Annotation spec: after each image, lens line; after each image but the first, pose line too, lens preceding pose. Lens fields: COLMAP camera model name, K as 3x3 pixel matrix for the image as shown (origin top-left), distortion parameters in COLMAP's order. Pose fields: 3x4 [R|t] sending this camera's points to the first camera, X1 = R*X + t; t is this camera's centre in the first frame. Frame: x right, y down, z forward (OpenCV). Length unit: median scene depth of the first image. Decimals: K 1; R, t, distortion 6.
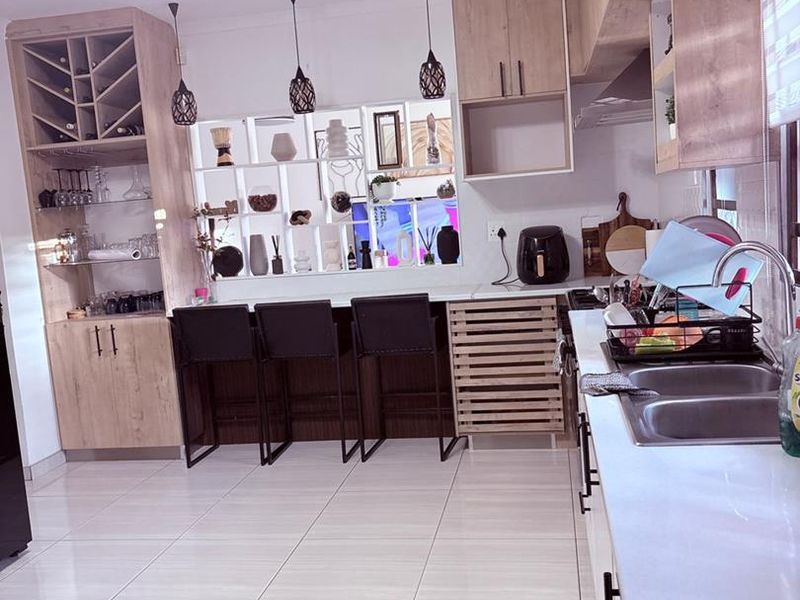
lens RADIAL K [[866.1, 0, 400.0], [0, 866.1, 300.0], [0, 0, 1]] dist [0.006210, 0.005600]
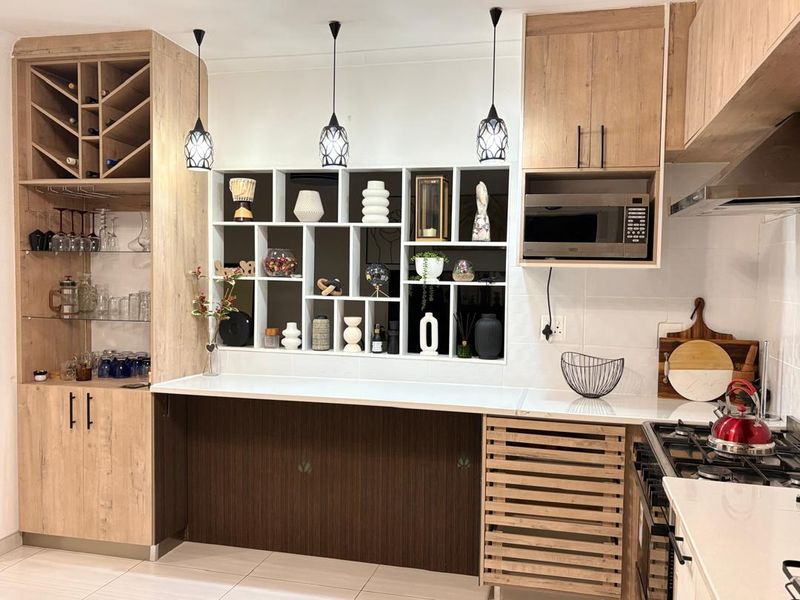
lens RADIAL K [[721.7, 0, 400.0], [0, 721.7, 300.0], [0, 0, 1]] dist [0.004693, -0.007489]
pose [[0.992644, 0.097854, -0.071285, 0.013578], [-0.102319, 0.992821, -0.061942, -0.051111], [0.064712, 0.068781, 0.995531, 0.311987]]
